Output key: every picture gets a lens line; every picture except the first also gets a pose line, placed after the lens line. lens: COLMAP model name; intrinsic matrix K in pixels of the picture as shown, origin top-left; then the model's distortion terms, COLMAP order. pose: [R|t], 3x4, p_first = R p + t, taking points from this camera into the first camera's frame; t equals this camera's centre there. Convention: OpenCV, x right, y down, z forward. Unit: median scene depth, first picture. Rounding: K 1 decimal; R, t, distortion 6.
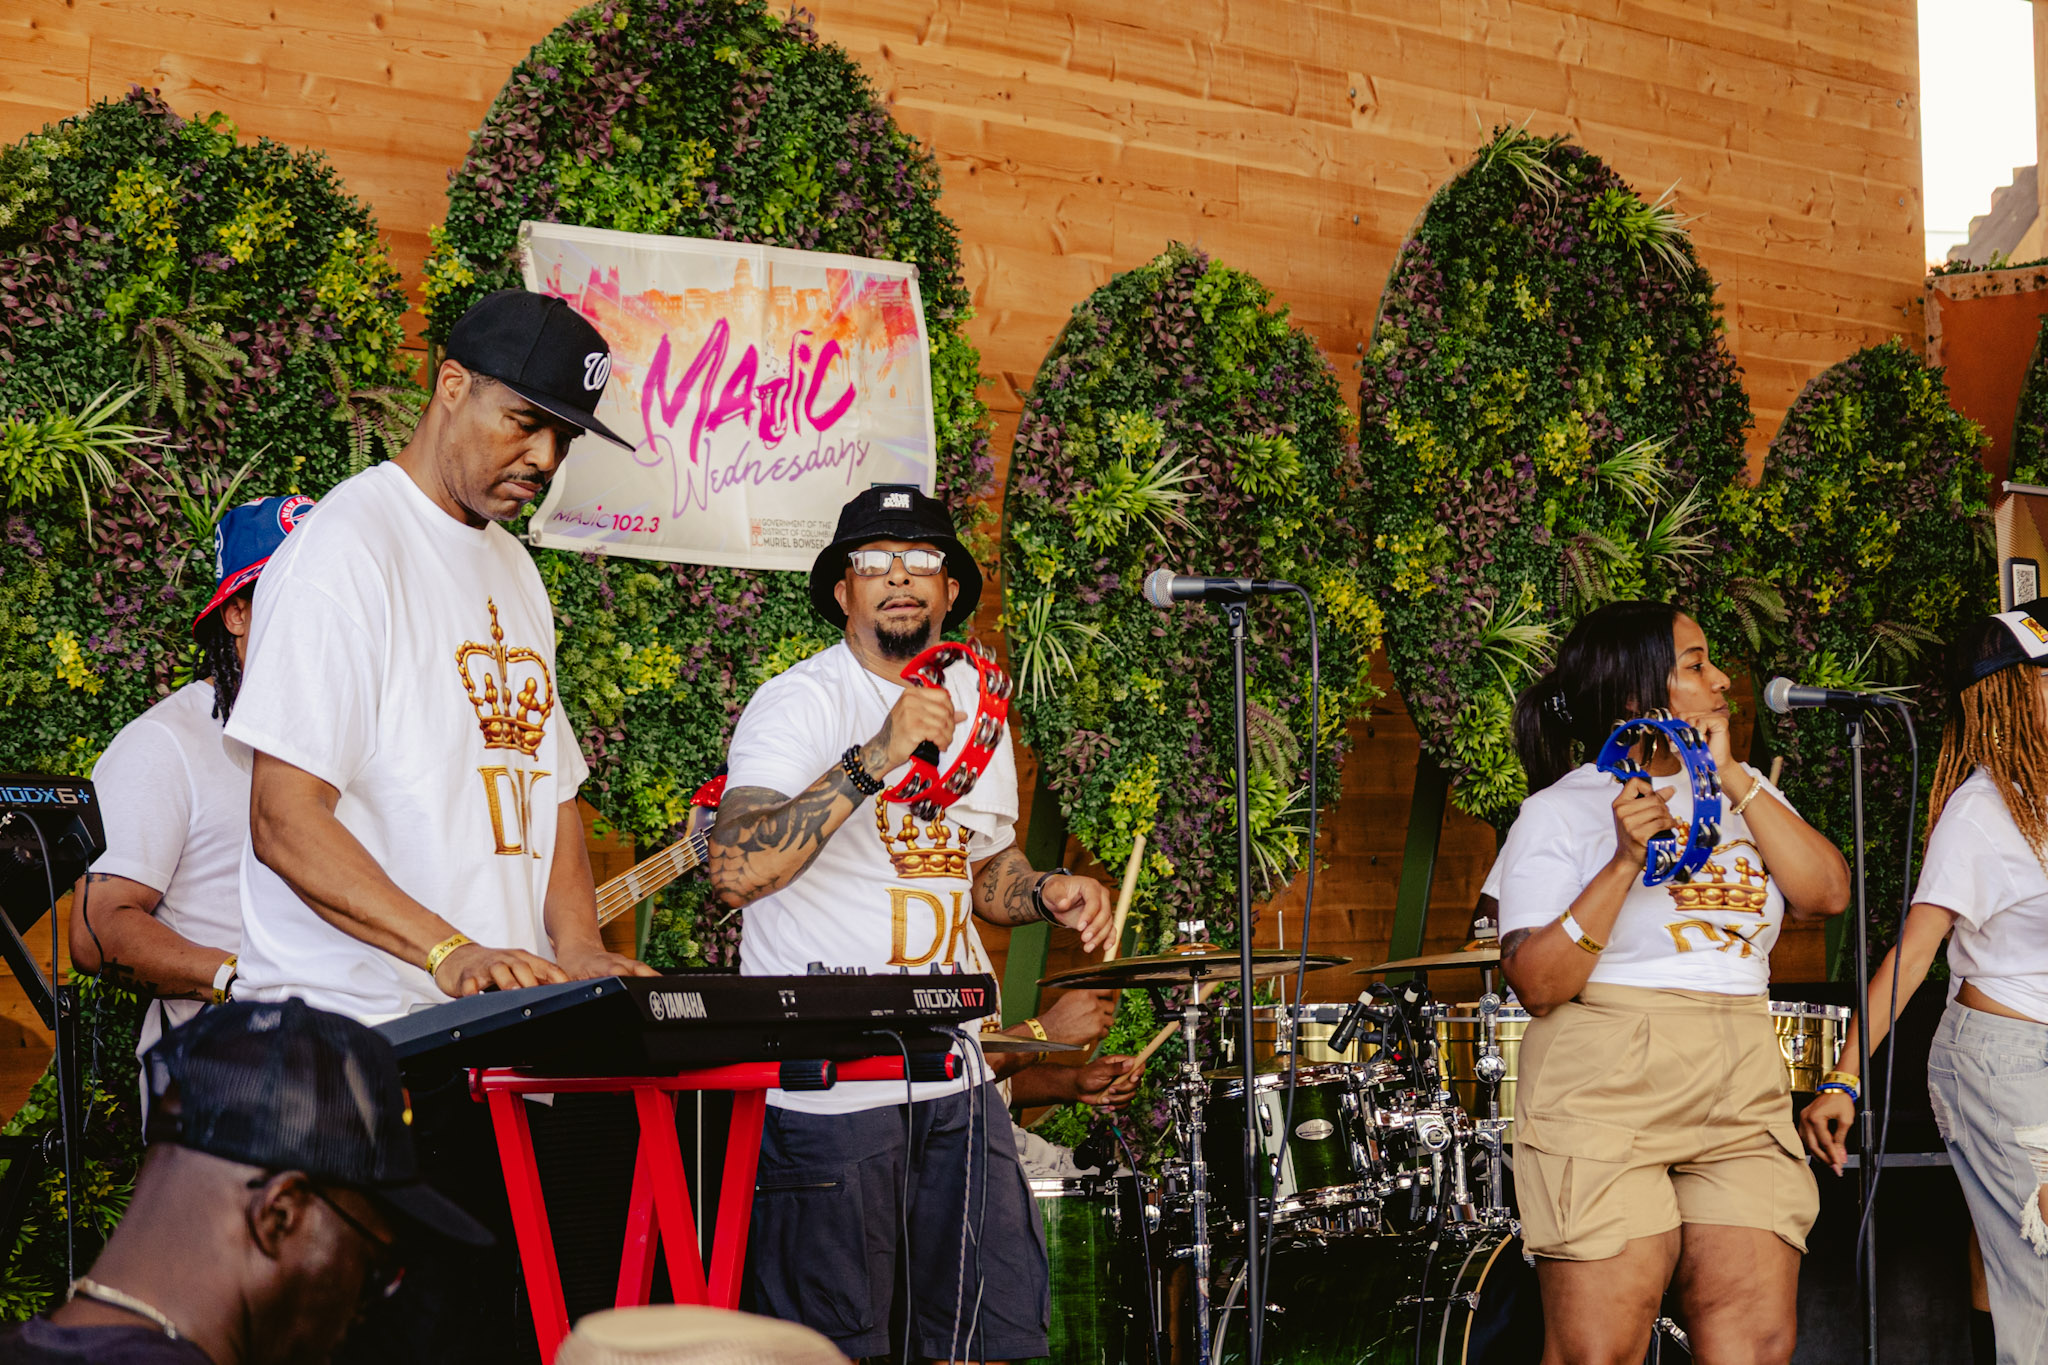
lens RADIAL K [[5849.1, 0, 1024.0], [0, 5849.1, 682.5], [0, 0, 1]] dist [-0.158894, 0.998278]
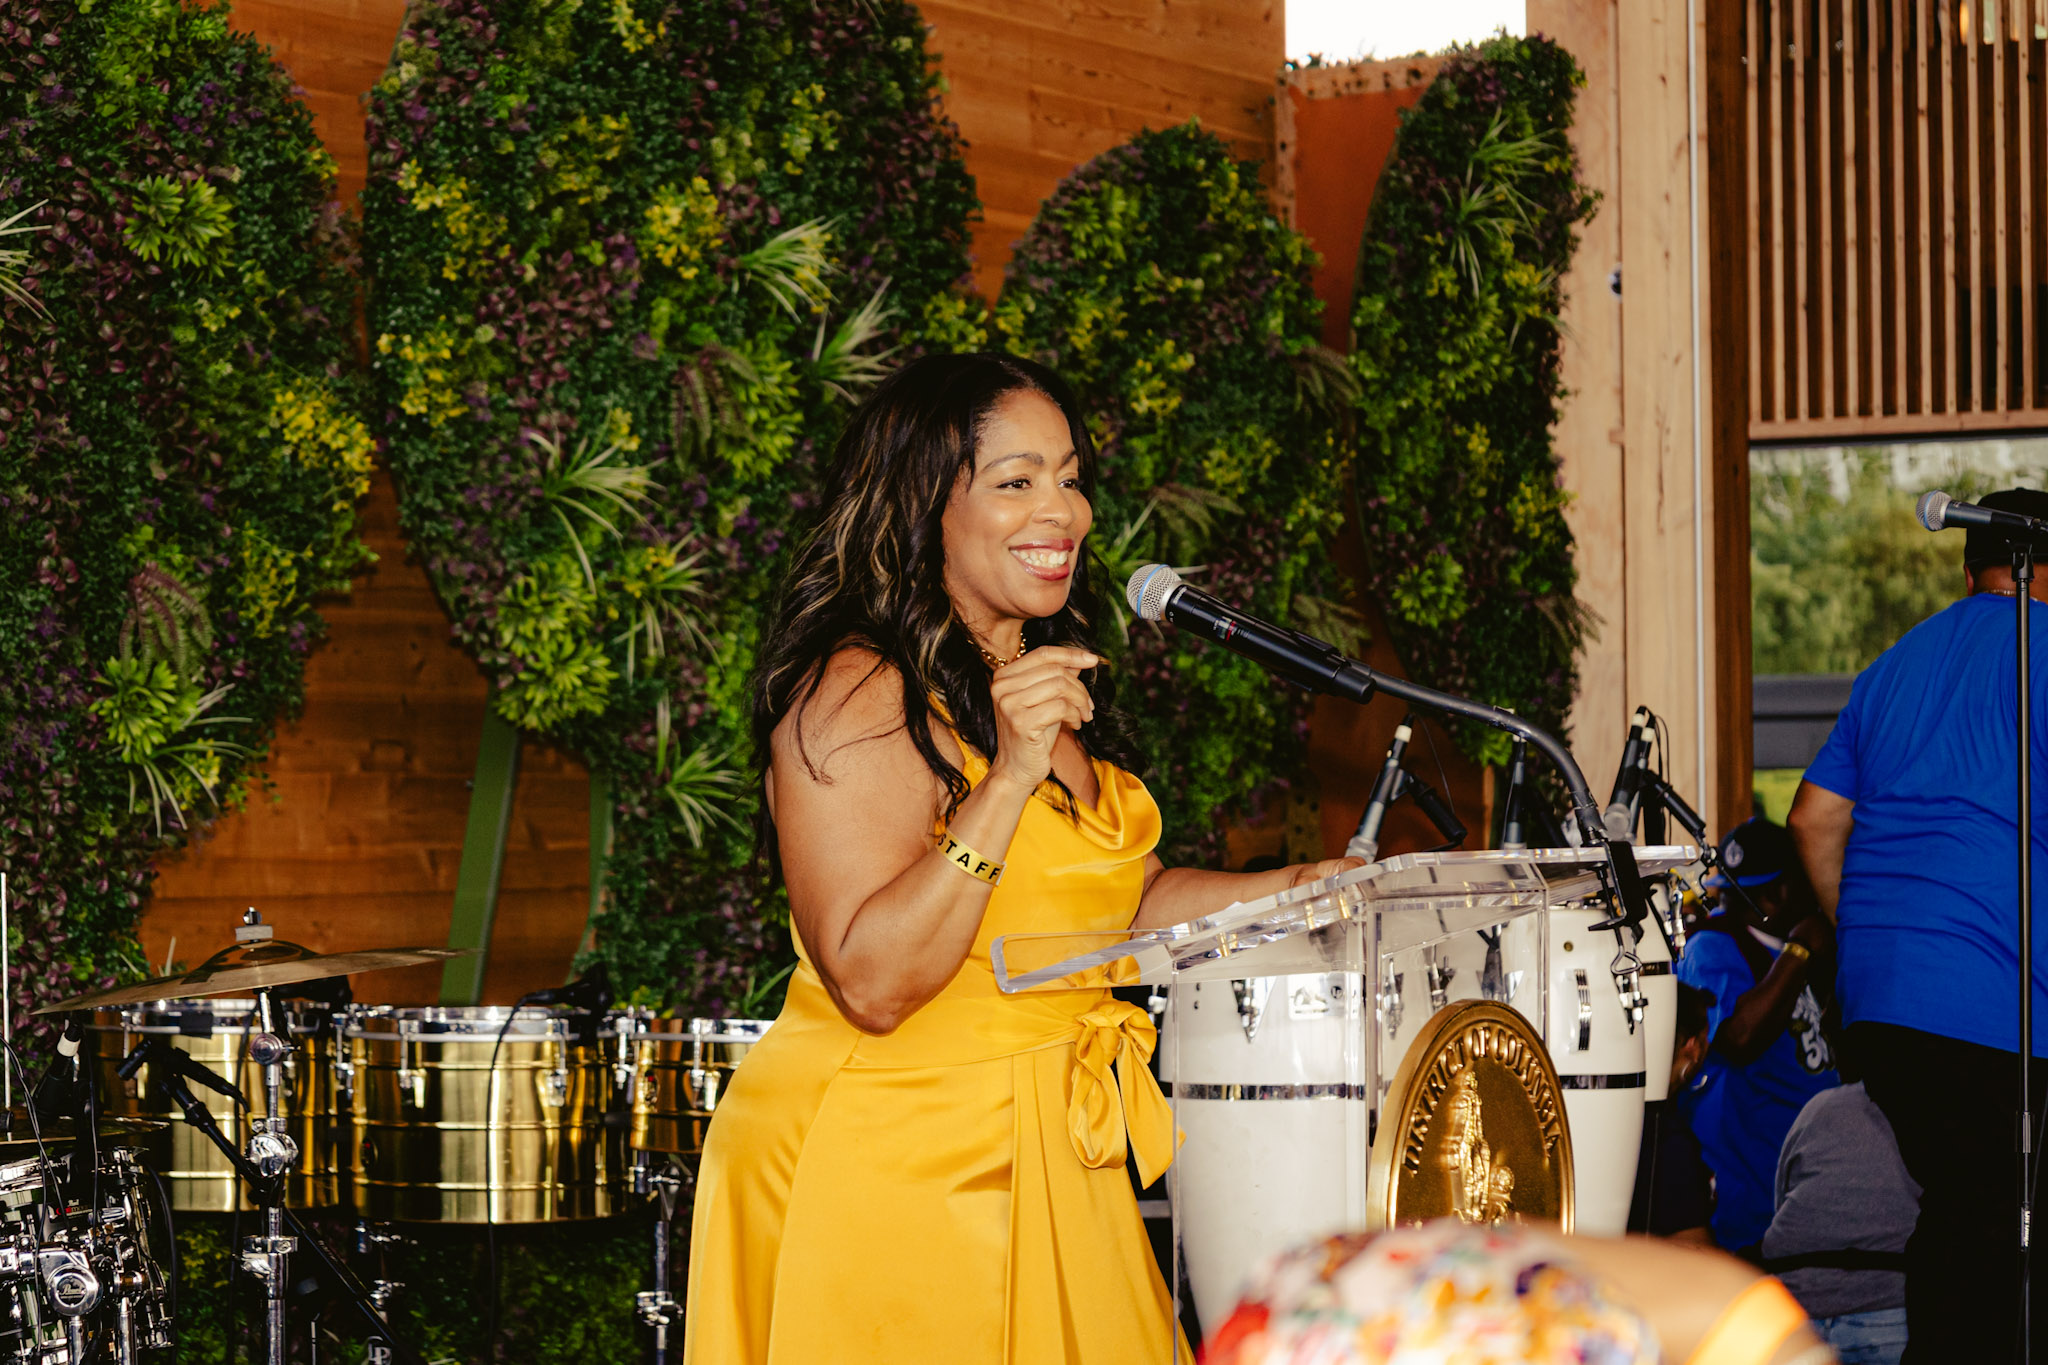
lens RADIAL K [[5849.1, 0, 1024.0], [0, 5849.1, 682.5], [0, 0, 1]] dist [-0.158894, 0.998278]
pose [[0.996707, 0.015269, 0.079634, 0.080358], [-0.016600, 0.999733, 0.016074, 0.004329], [-0.079367, -0.017343, 0.996695, 0.276207]]
